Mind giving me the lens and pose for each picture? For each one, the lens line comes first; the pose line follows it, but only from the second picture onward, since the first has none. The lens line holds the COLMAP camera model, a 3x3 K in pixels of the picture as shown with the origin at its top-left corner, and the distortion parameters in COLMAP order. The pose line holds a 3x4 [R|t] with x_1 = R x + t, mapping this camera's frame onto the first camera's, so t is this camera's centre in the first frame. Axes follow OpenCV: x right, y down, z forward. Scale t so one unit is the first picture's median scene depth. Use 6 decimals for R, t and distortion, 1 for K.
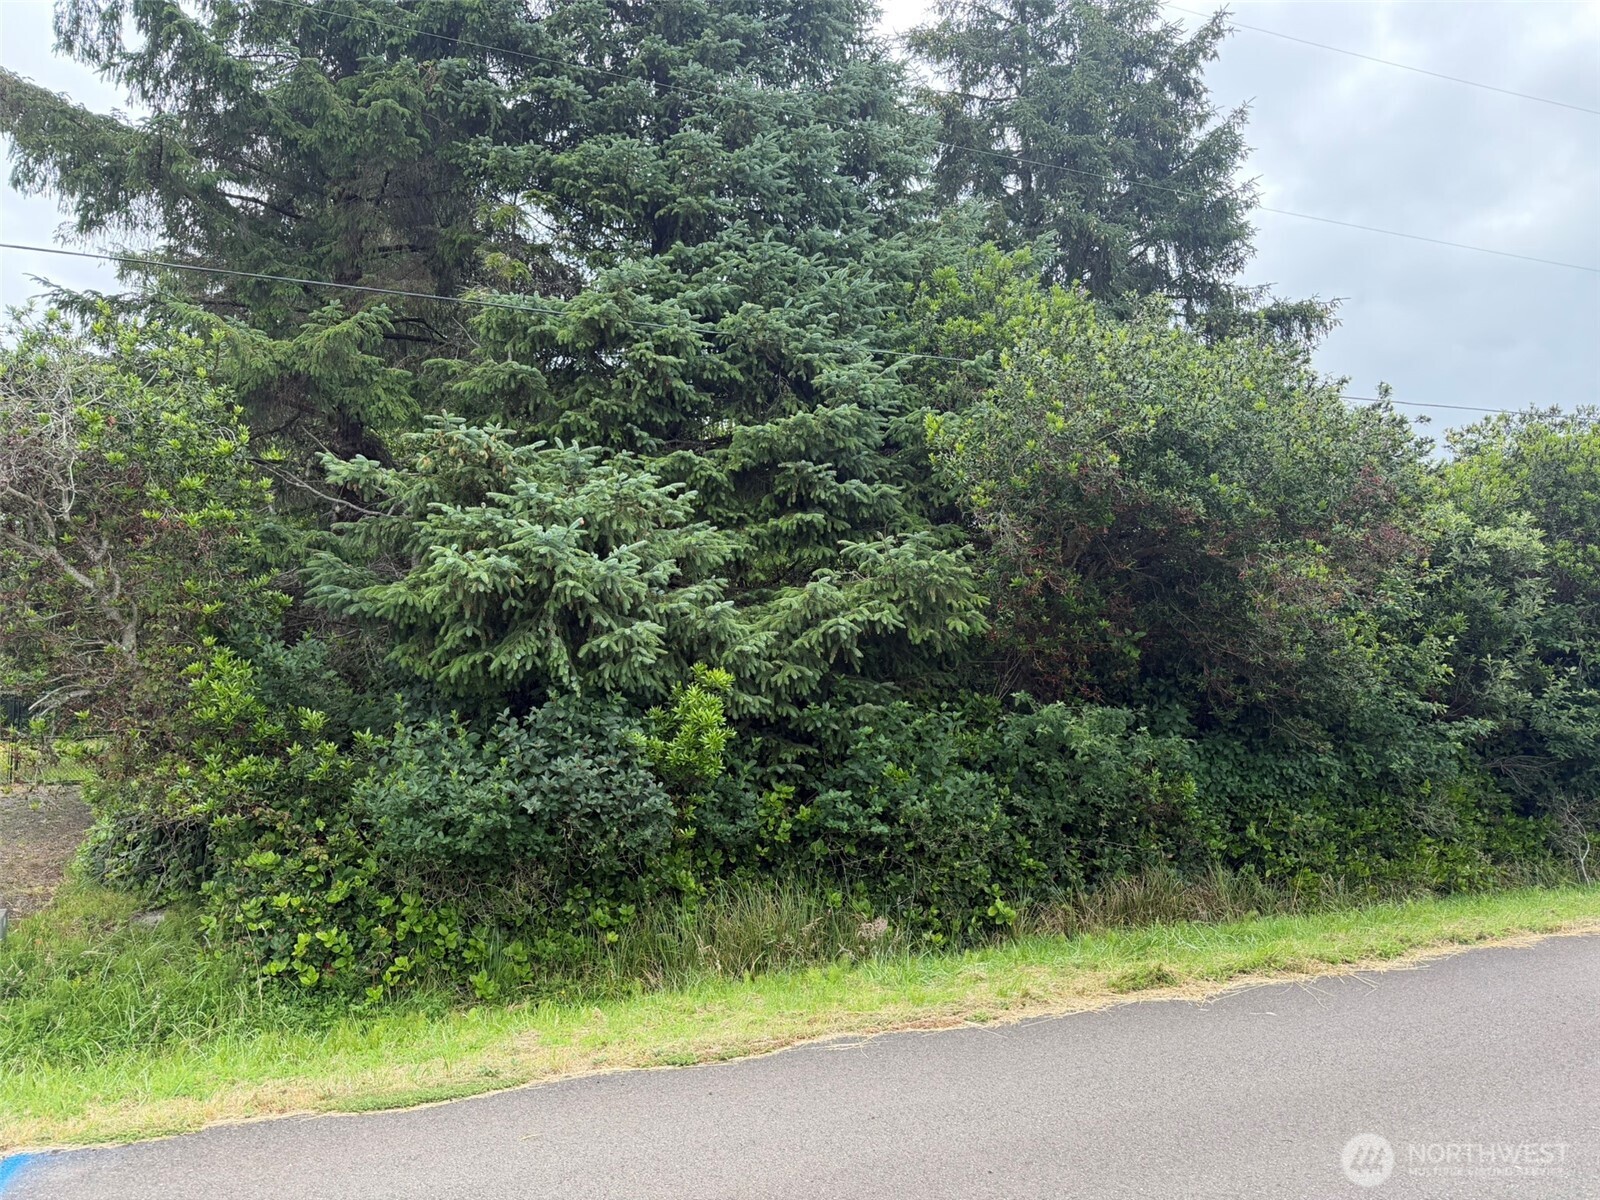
lens RADIAL K [[1088.9, 0, 800.0], [0, 1088.9, 600.0], [0, 0, 1]] dist [0.098491, -0.143554]
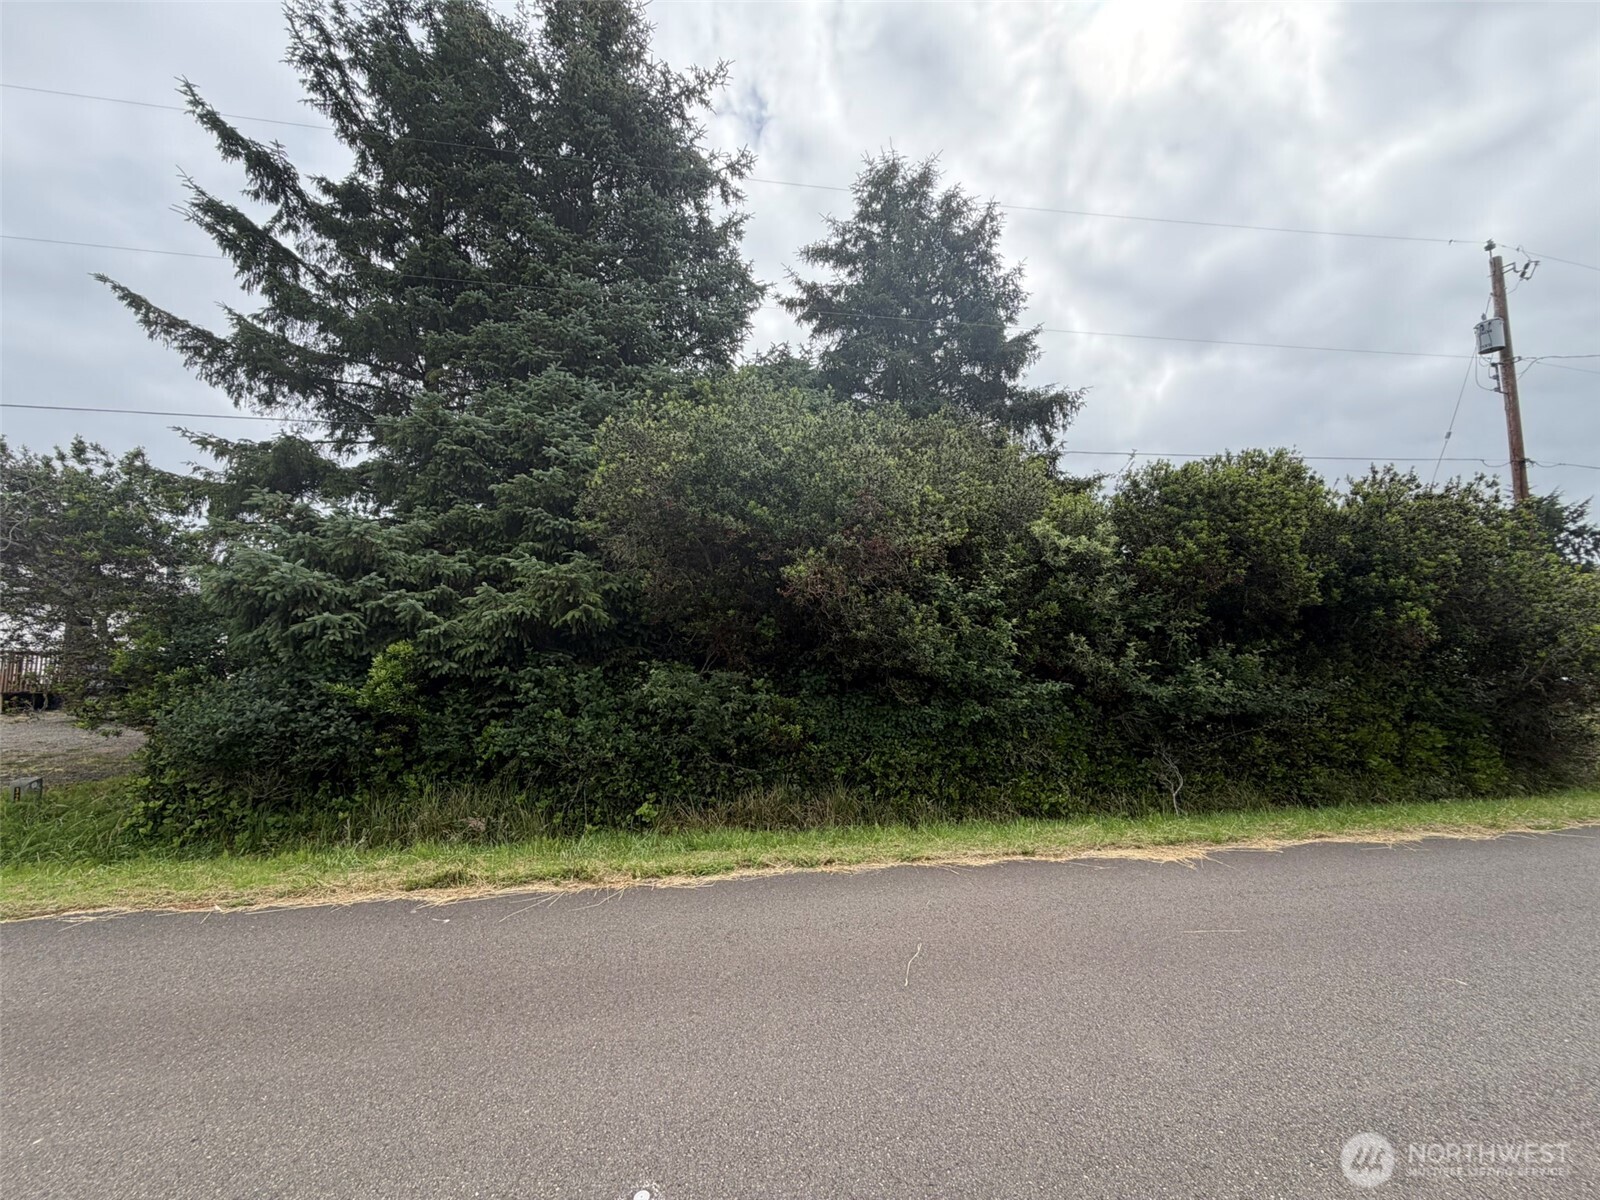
lens RADIAL K [[623.5, 0, 797.1], [0, 623.5, 597.1], [0, 0, 1]] dist [0.001765, -0.000192]
pose [[0.972074, -0.017379, -0.234032, 0.577068], [0.013411, 0.999738, -0.018536, 0.017766], [0.234292, 0.014880, 0.972052, 0.242006]]
